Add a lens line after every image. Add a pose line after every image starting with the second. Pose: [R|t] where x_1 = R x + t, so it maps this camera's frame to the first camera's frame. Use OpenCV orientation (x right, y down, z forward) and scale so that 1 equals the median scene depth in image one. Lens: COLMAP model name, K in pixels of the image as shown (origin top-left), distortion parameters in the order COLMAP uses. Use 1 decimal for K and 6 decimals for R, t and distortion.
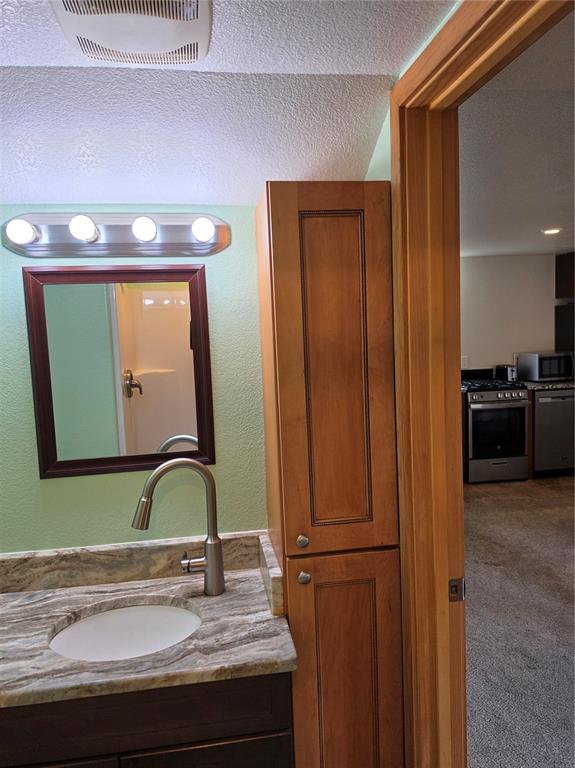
lens RADIAL K [[533.5, 0, 287.5], [0, 533.5, 384.0], [0, 0, 1]] dist [0.068973, -0.102217]
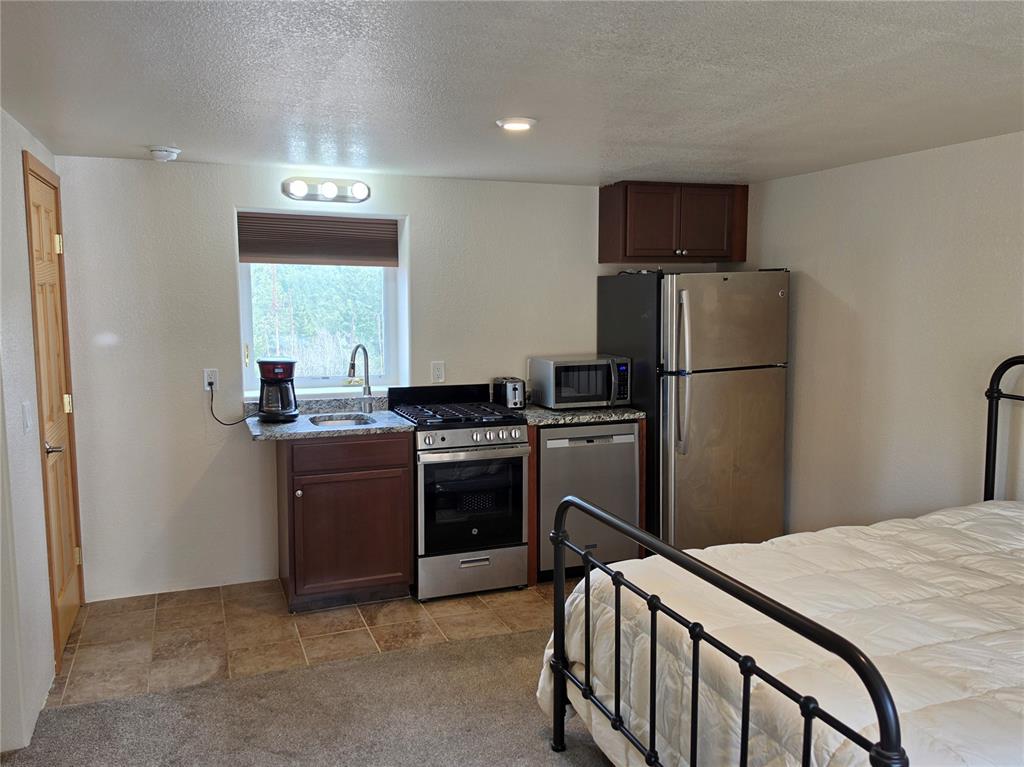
lens RADIAL K [[807.7, 0, 515.2], [0, 807.7, 387.1], [0, 0, 1]] dist [0.083852, -0.004797]
pose [[0.978523, 0.010292, 0.205882, 1.072775], [-0.010768, 0.999941, 0.001192, -0.120330], [-0.205858, -0.003383, 0.978576, 0.783258]]
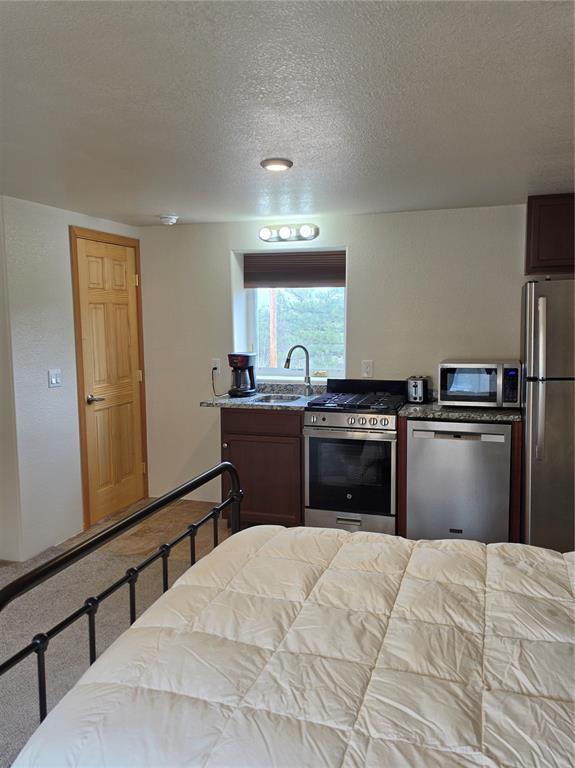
lens RADIAL K [[605.8, 0, 287.5], [0, 605.8, 384.0], [0, 0, 1]] dist [0.083852, -0.004797]
pose [[0.894185, 0.076539, -0.441106, 2.649448], [-0.071749, 0.997042, 0.027558, -0.158200], [0.441911, 0.007007, 0.897032, 1.141661]]
